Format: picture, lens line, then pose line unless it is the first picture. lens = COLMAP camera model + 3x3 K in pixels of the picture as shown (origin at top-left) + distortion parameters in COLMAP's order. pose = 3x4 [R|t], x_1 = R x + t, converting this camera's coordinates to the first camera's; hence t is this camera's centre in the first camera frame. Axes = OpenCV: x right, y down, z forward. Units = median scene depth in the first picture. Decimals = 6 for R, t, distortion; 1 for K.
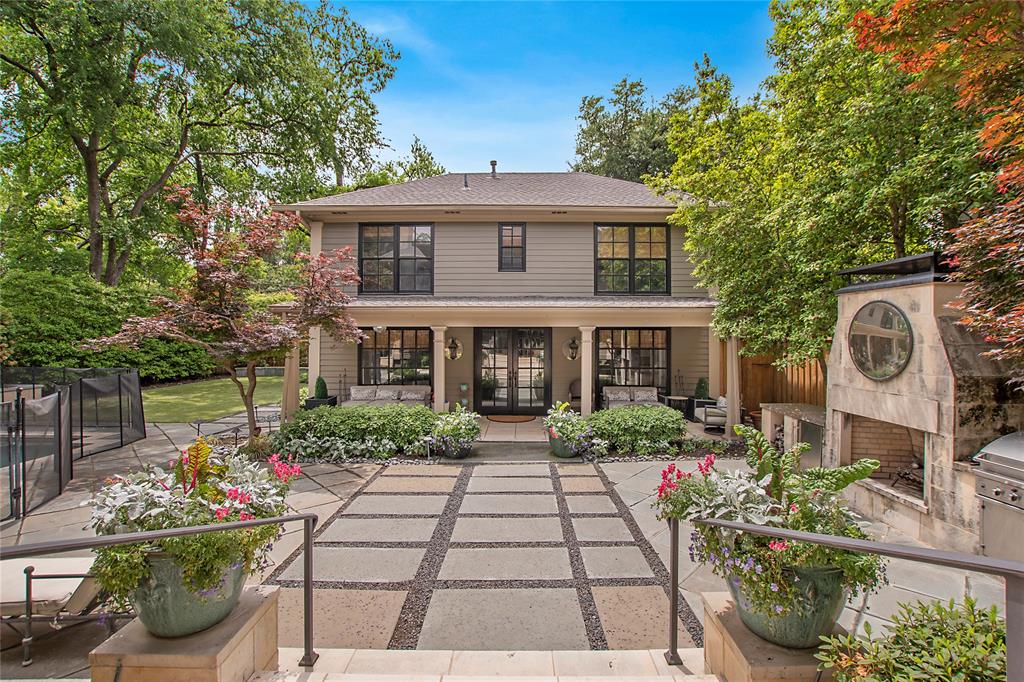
lens RADIAL K [[456.1, 0, 513.7], [0, 456.1, 331.9], [0, 0, 1]] dist [-0.031052, 0.002543]
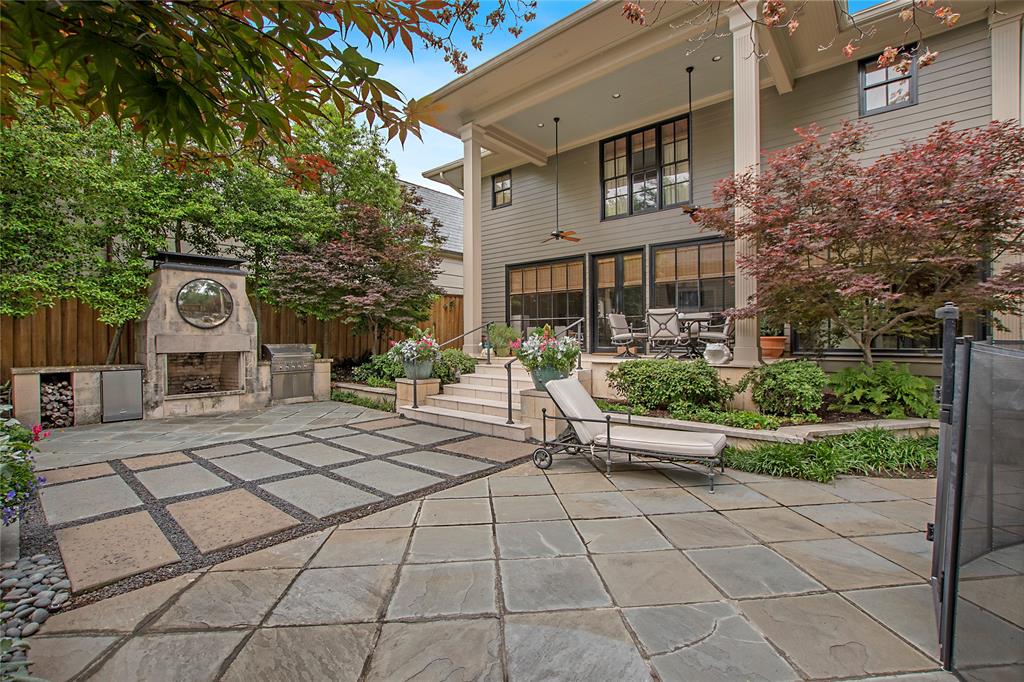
lens RADIAL K [[456.1, 0, 514.8], [0, 456.1, 339.0], [0, 0, 1]] dist [-0.031052, 0.002543]
pose [[-0.767090, 0.002256, 0.641536, -1.168062], [0.004285, 0.999990, 0.001608, 0.161853], [-0.641526, 0.003983, -0.767091, 1.637013]]
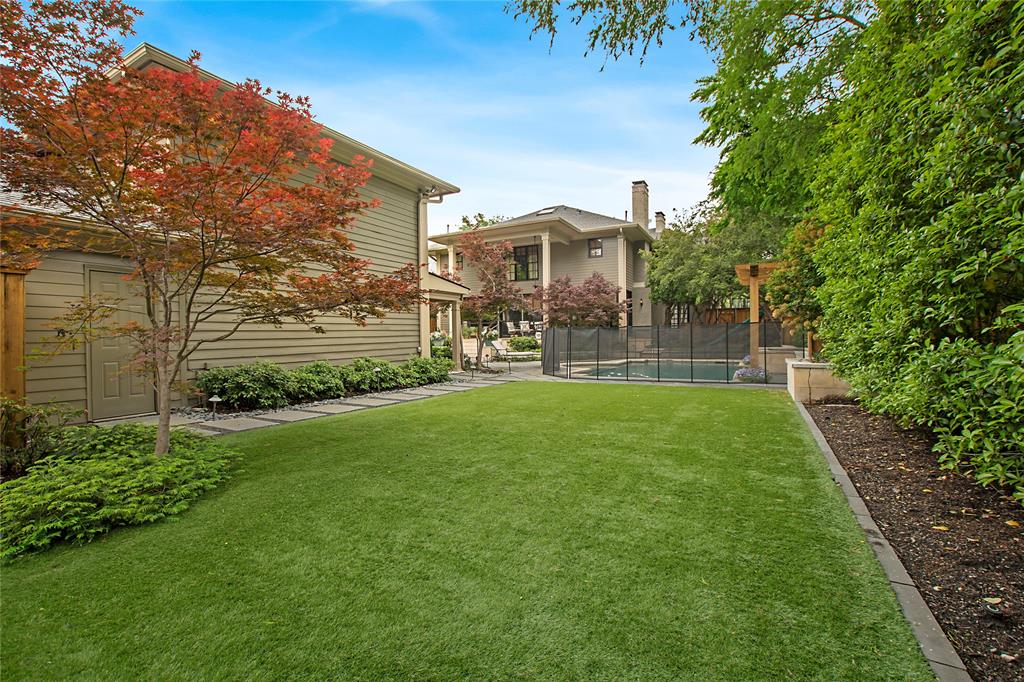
lens RADIAL K [[456.1, 0, 512.0], [0, 456.1, 338.7], [0, 0, 1]] dist [-0.031052, 0.002543]
pose [[-0.882722, 0.008512, 0.469819, -2.751362], [0.013700, 0.999877, 0.007626, 0.209451], [-0.469696, 0.013168, -0.882730, 4.512099]]
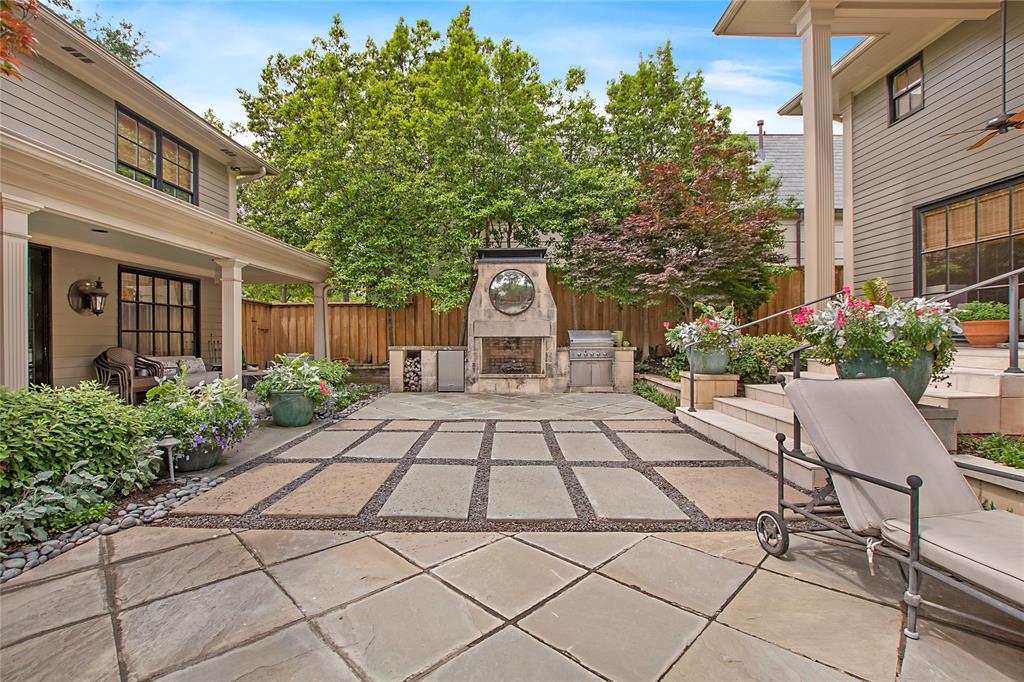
lens RADIAL K [[456.1, 0, 504.4], [0, 456.1, 343.6], [0, 0, 1]] dist [-0.031052, 0.002543]
pose [[0.003954, -0.013462, 0.999902, -1.059368], [0.002234, 0.999907, 0.013453, 0.213067], [-0.999990, 0.002180, 0.003984, 1.091907]]
